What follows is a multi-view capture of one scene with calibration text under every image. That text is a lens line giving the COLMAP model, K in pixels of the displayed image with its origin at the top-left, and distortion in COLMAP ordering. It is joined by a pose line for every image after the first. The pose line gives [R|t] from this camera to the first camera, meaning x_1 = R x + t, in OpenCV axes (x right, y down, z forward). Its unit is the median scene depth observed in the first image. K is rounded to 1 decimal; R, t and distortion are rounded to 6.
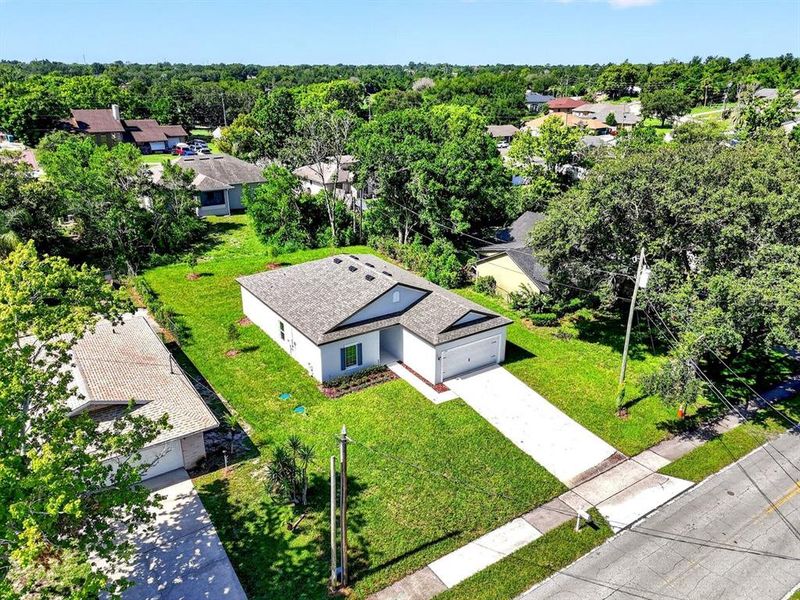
lens RADIAL K [[605.1, 0, 400.0], [0, 605.1, 300.0], [0, 0, 1]] dist [-0.004033, -0.002632]
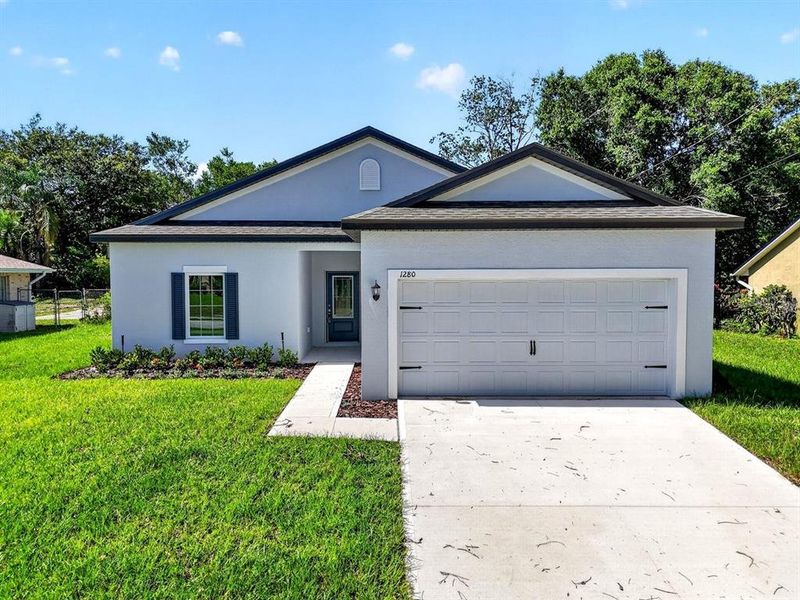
lens RADIAL K [[605.1, 0, 400.0], [0, 605.1, 300.0], [0, 0, 1]] dist [-0.004033, -0.002632]
pose [[0.828893, 0.004501, -0.559390, 0.183852], [-0.197525, 0.937911, -0.285142, 0.142508], [0.523375, 0.346846, 0.778317, 0.648684]]
